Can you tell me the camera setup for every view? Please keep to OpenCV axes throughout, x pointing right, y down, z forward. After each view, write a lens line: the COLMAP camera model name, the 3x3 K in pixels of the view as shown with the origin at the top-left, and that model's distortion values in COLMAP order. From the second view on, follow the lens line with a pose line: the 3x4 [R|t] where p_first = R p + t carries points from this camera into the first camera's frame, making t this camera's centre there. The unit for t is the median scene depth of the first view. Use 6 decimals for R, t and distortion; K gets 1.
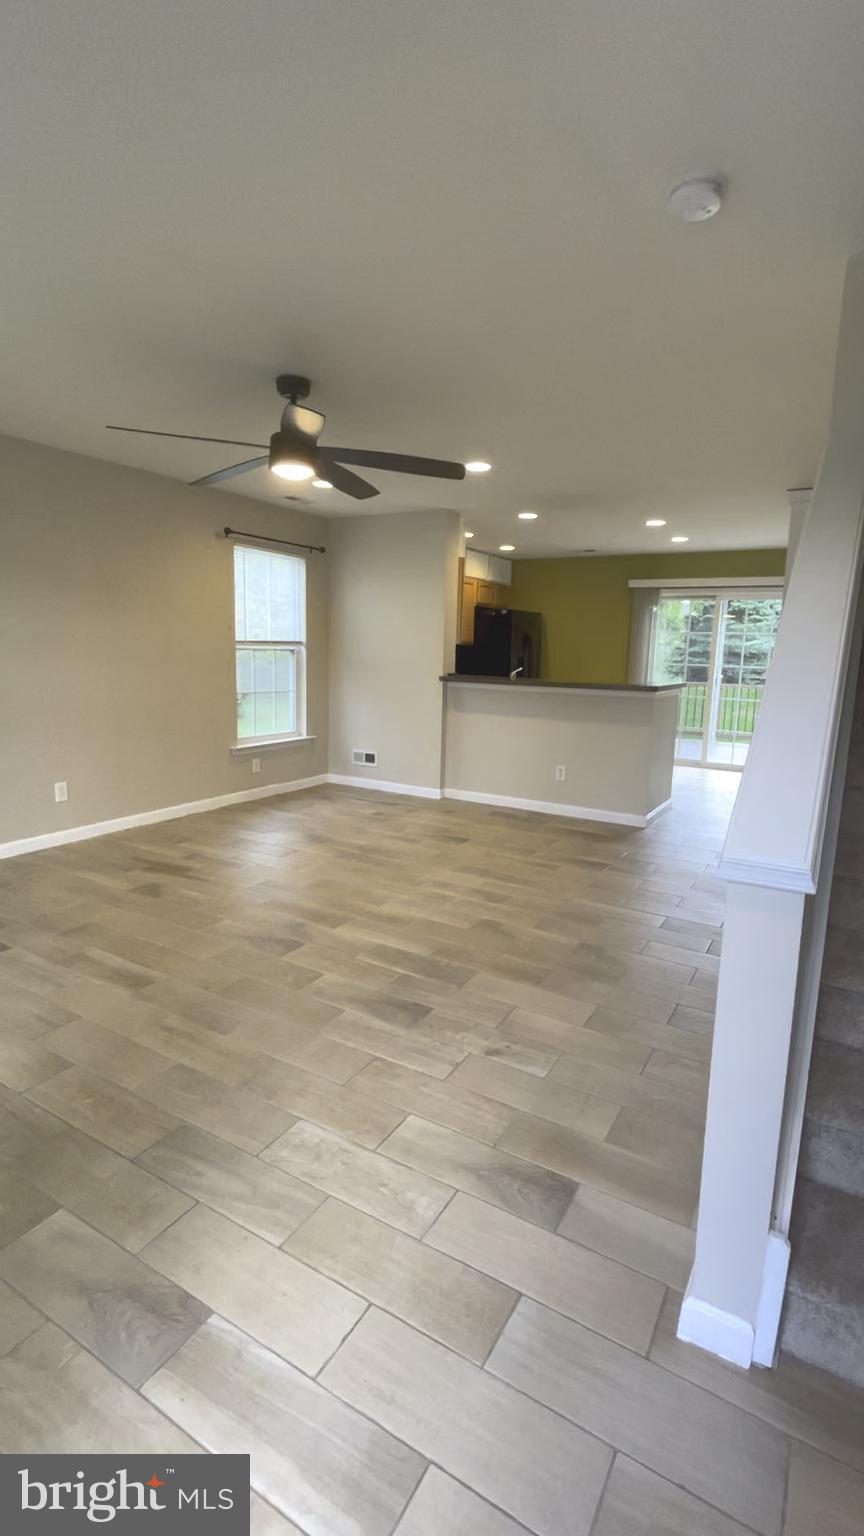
lens RADIAL K [[719.9, 0, 421.4], [0, 719.9, 760.2], [0, 0, 1]] dist [0.003028, -0.000314]
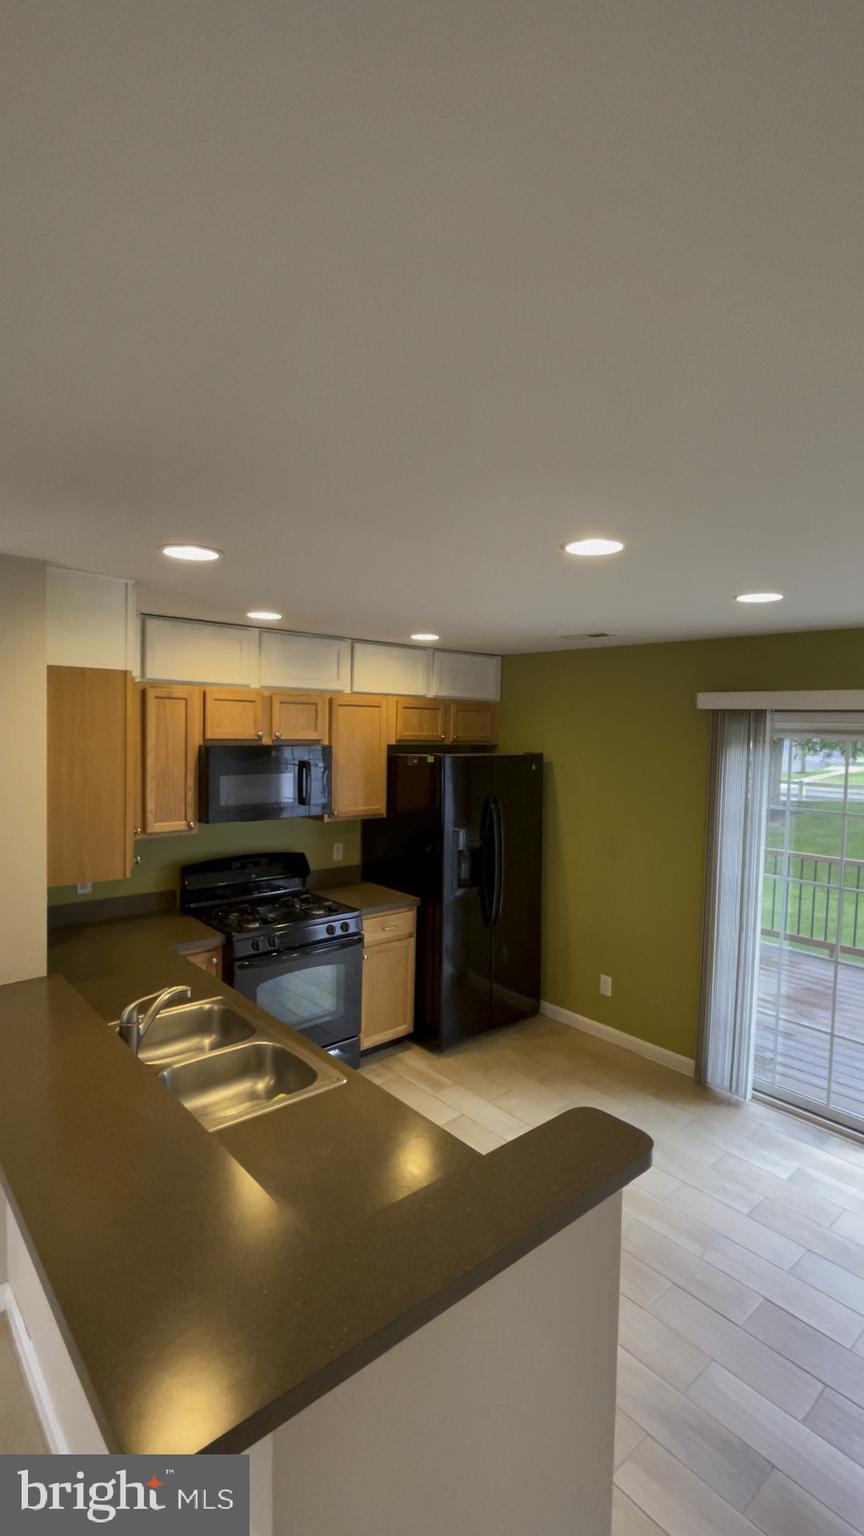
lens RADIAL K [[719.9, 0, 430.8], [0, 719.9, 759.7], [0, 0, 1]] dist [0.003028, -0.000314]
pose [[0.952872, 0.011160, -0.303167, 0.502854], [-0.046767, 0.992781, -0.110447, -0.282697], [0.299746, 0.119421, 0.946515, 0.983810]]
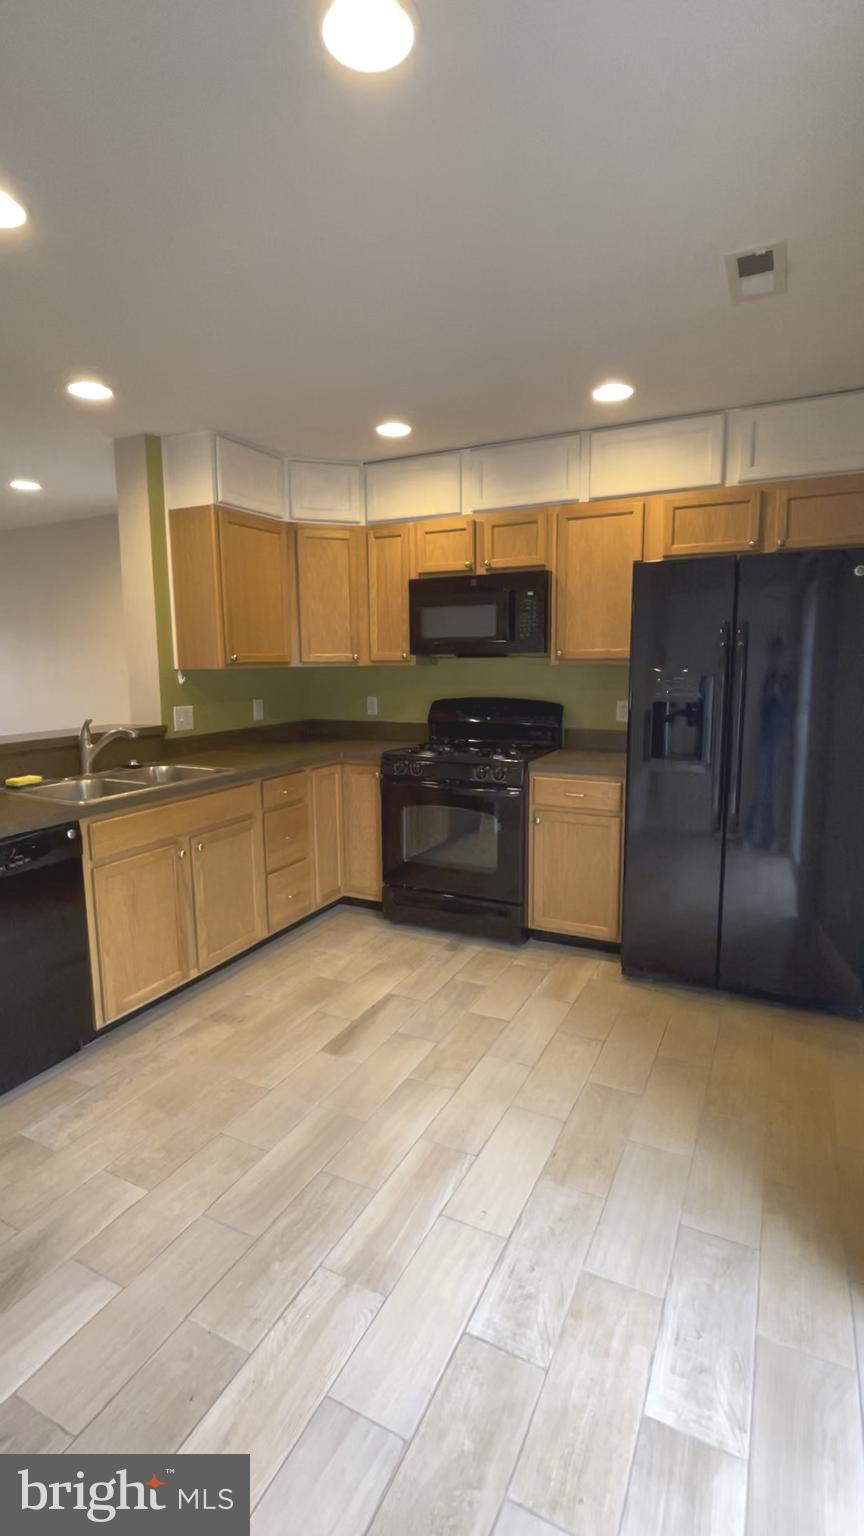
lens RADIAL K [[719.9, 0, 428.5], [0, 719.9, 765.2], [0, 0, 1]] dist [0.003028, -0.000314]
pose [[0.085637, 0.133270, -0.987373, 0.880479], [-0.139124, 0.982904, 0.120600, -0.266199], [0.986565, 0.127039, 0.102714, 1.638106]]
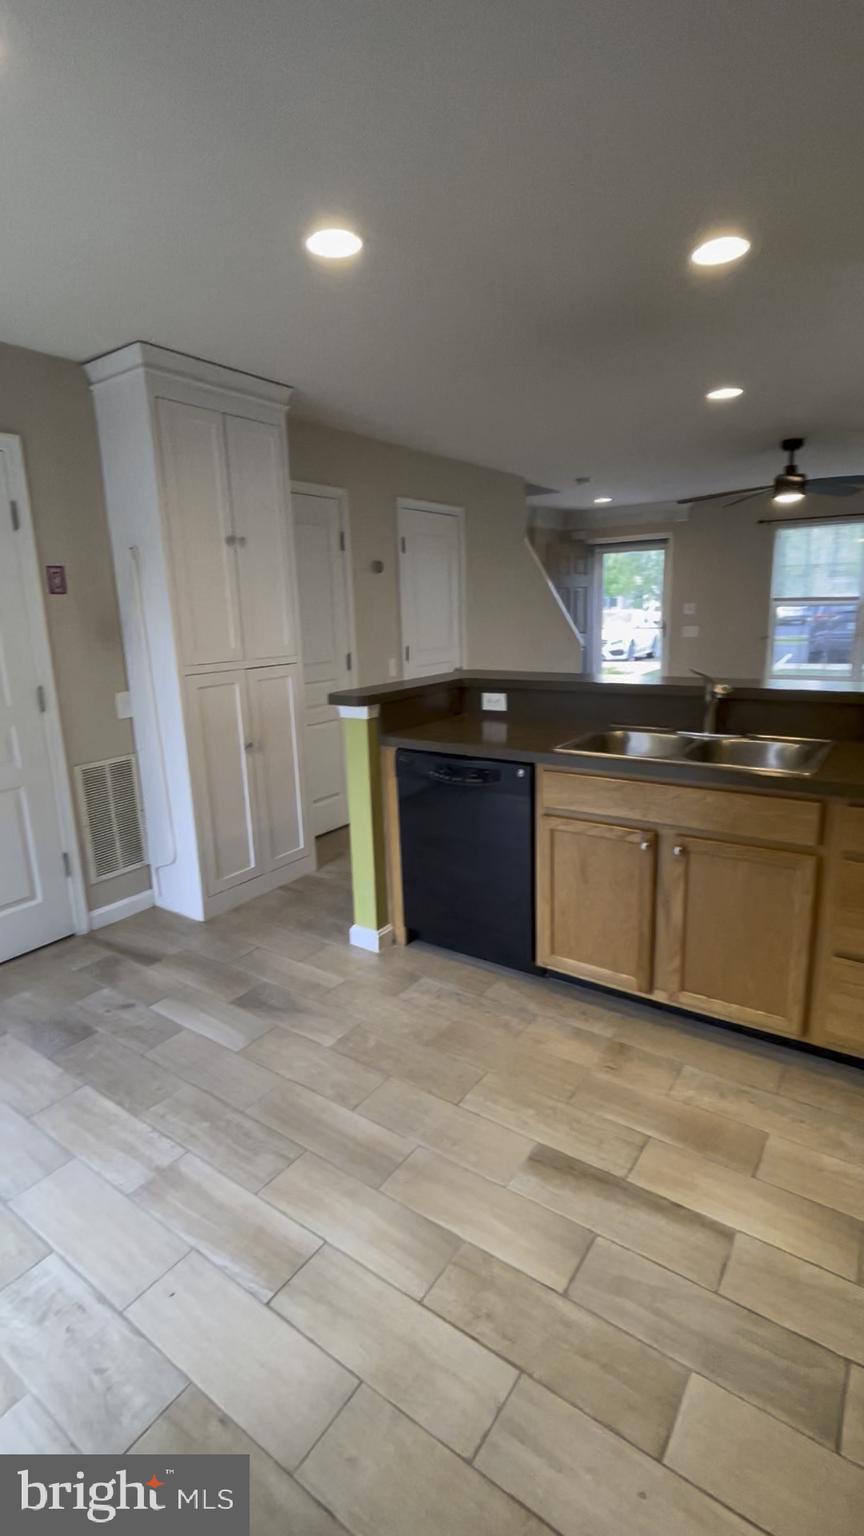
lens RADIAL K [[719.9, 0, 418.4], [0, 719.9, 769.8], [0, 0, 1]] dist [0.003028, -0.000314]
pose [[-0.997303, 0.000524, 0.073394, 0.366241], [0.027779, 0.928282, 0.370837, -0.324829], [-0.067936, 0.371876, -0.925793, 1.961891]]
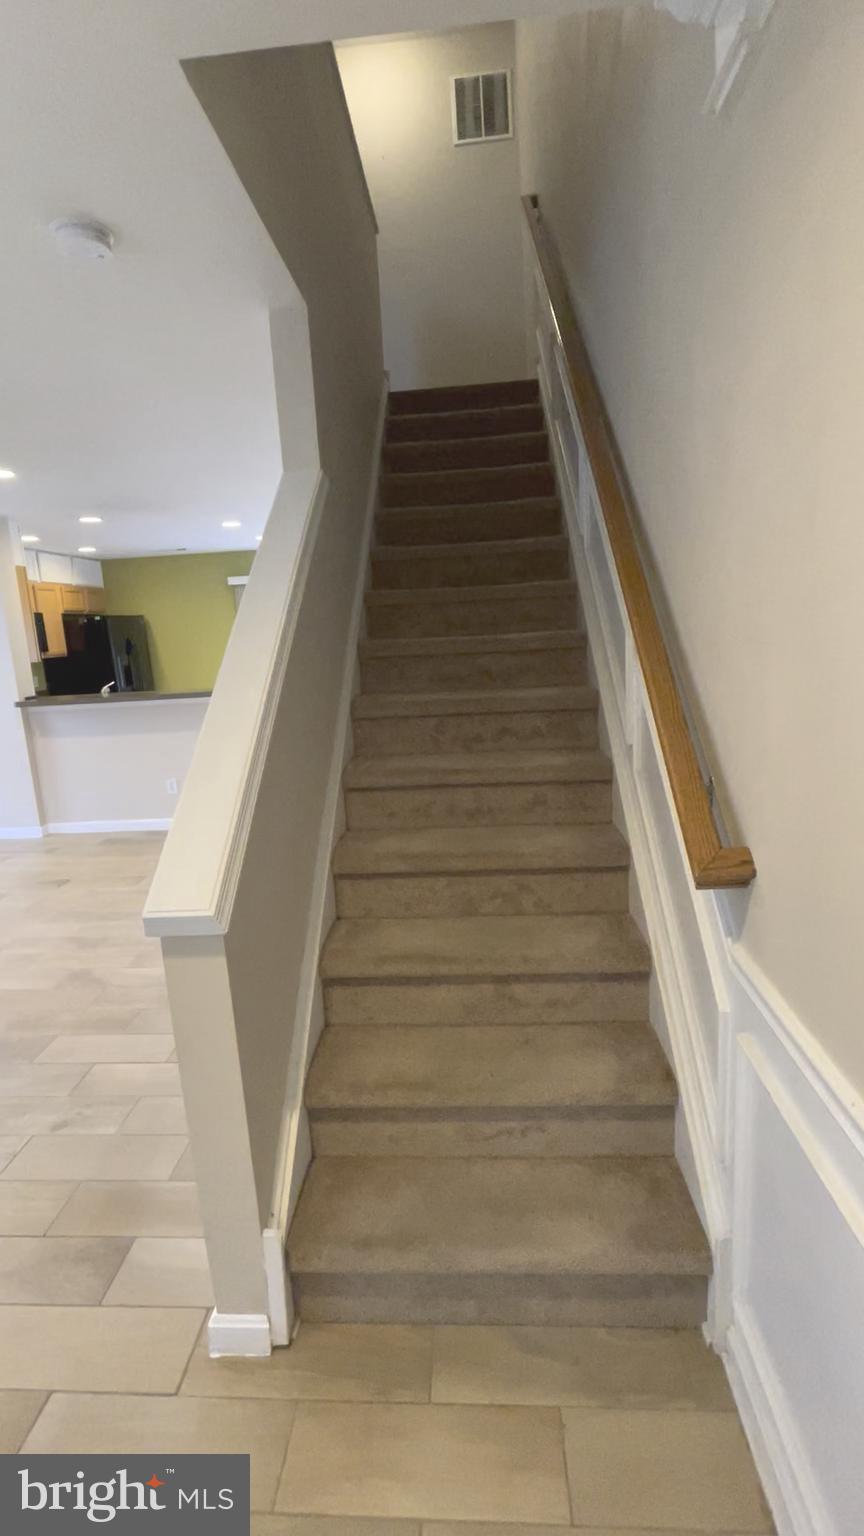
lens RADIAL K [[719.9, 0, 429.9], [0, 719.9, 767.7], [0, 0, 1]] dist [0.003028, -0.000314]
pose [[0.882983, -0.165084, 0.439419, 0.101051], [0.151874, 0.986238, 0.065337, -0.023464], [-0.444158, 0.009045, 0.895903, -0.032341]]
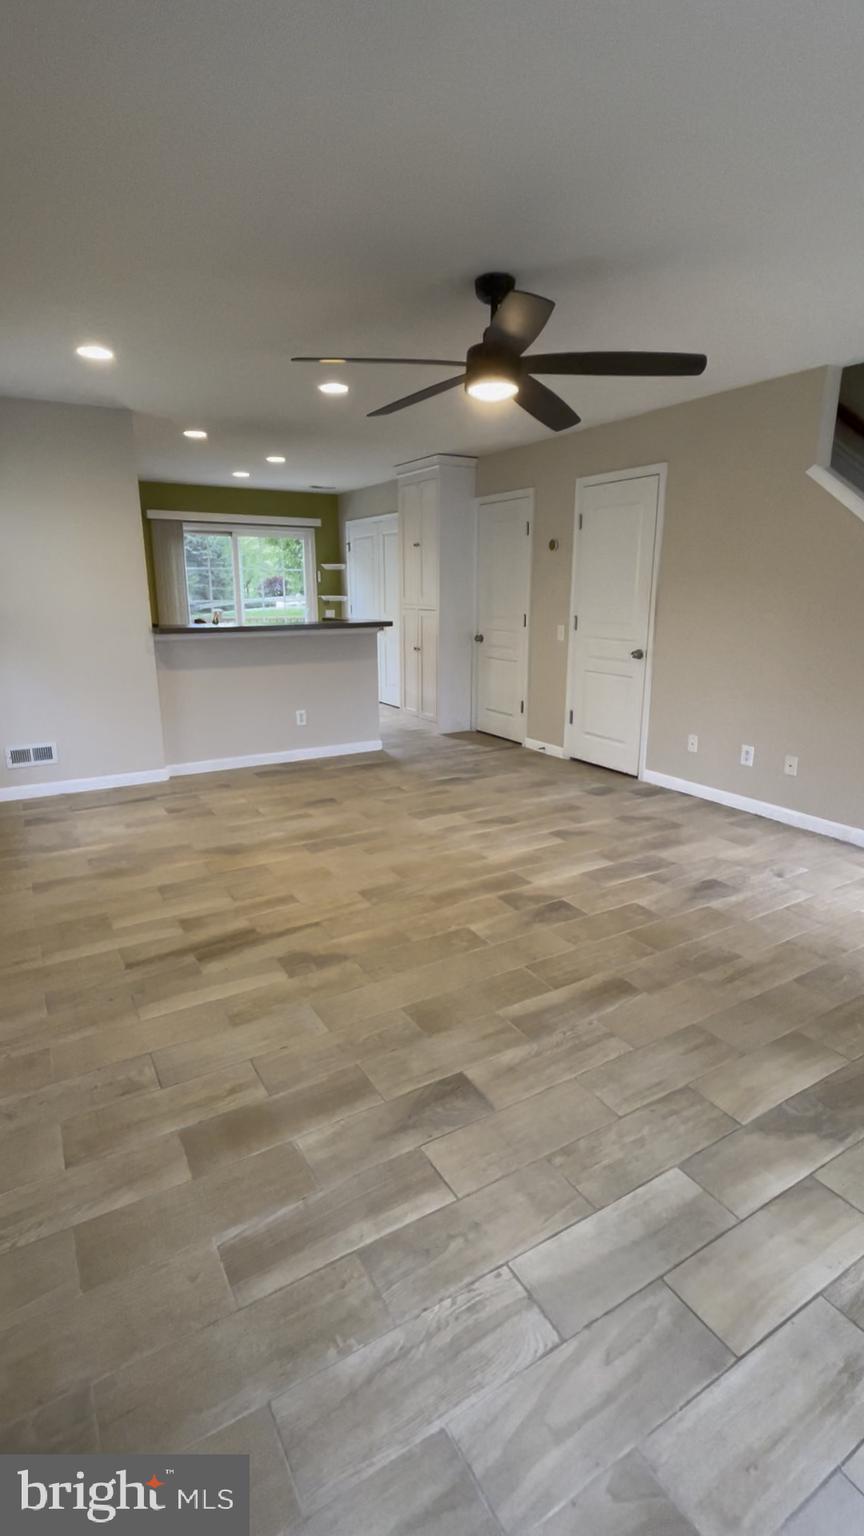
lens RADIAL K [[719.9, 0, 435.7], [0, 719.9, 758.8], [0, 0, 1]] dist [0.003028, -0.000314]
pose [[0.461392, -0.231101, 0.856568, -0.751948], [0.150624, 0.971866, 0.181075, -0.101202], [-0.874317, 0.045473, 0.483221, 0.475704]]
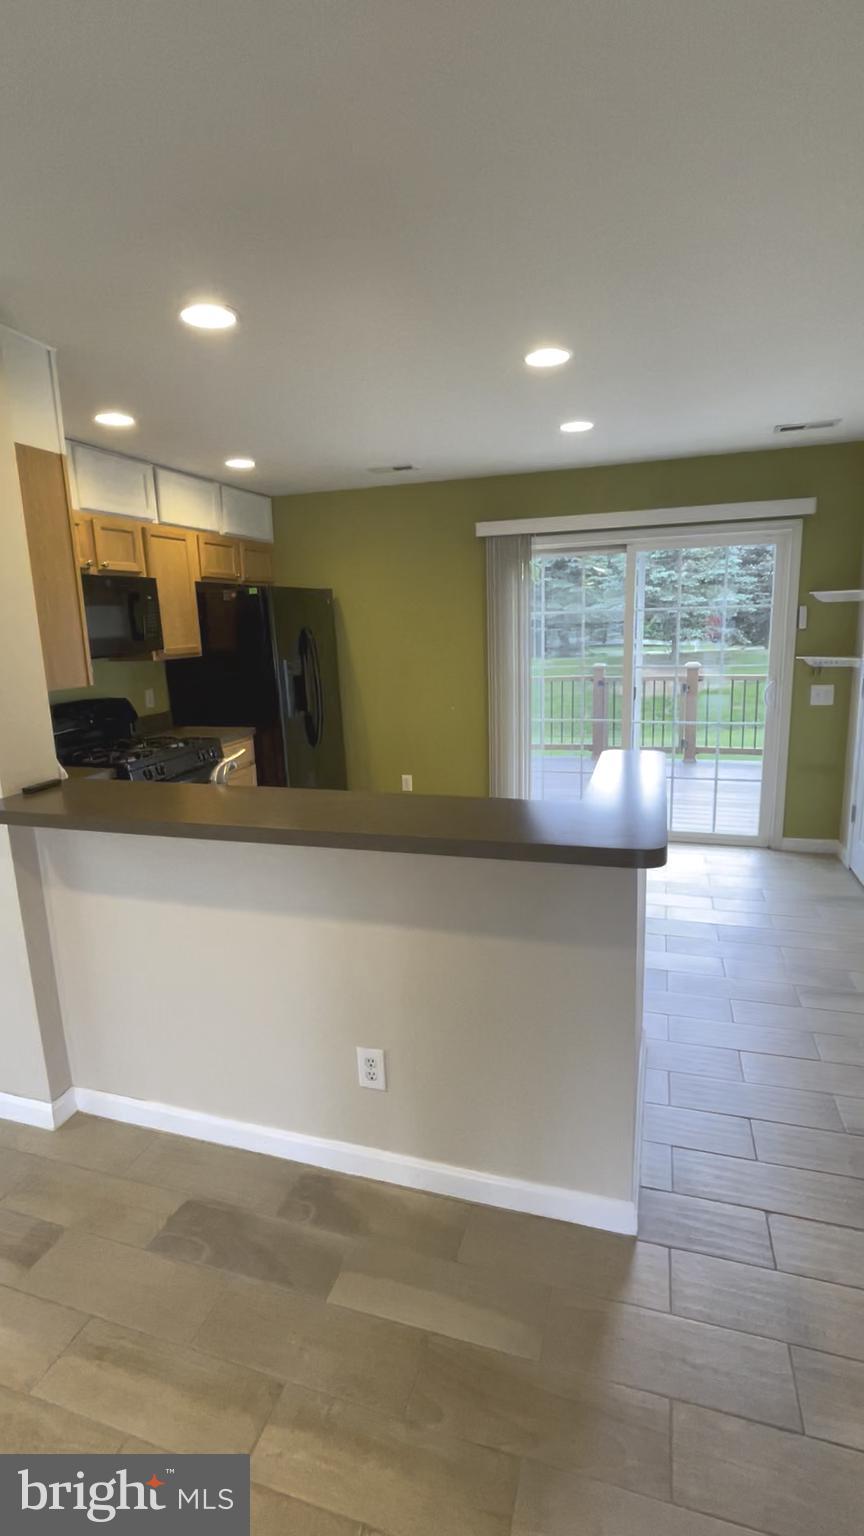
lens RADIAL K [[719.9, 0, 436.8], [0, 719.9, 764.7], [0, 0, 1]] dist [0.003028, -0.000314]
pose [[0.967703, -0.105367, 0.229019, 0.209166], [0.095601, 0.993989, 0.053359, -0.181860], [-0.233264, -0.029741, 0.971958, 0.866281]]
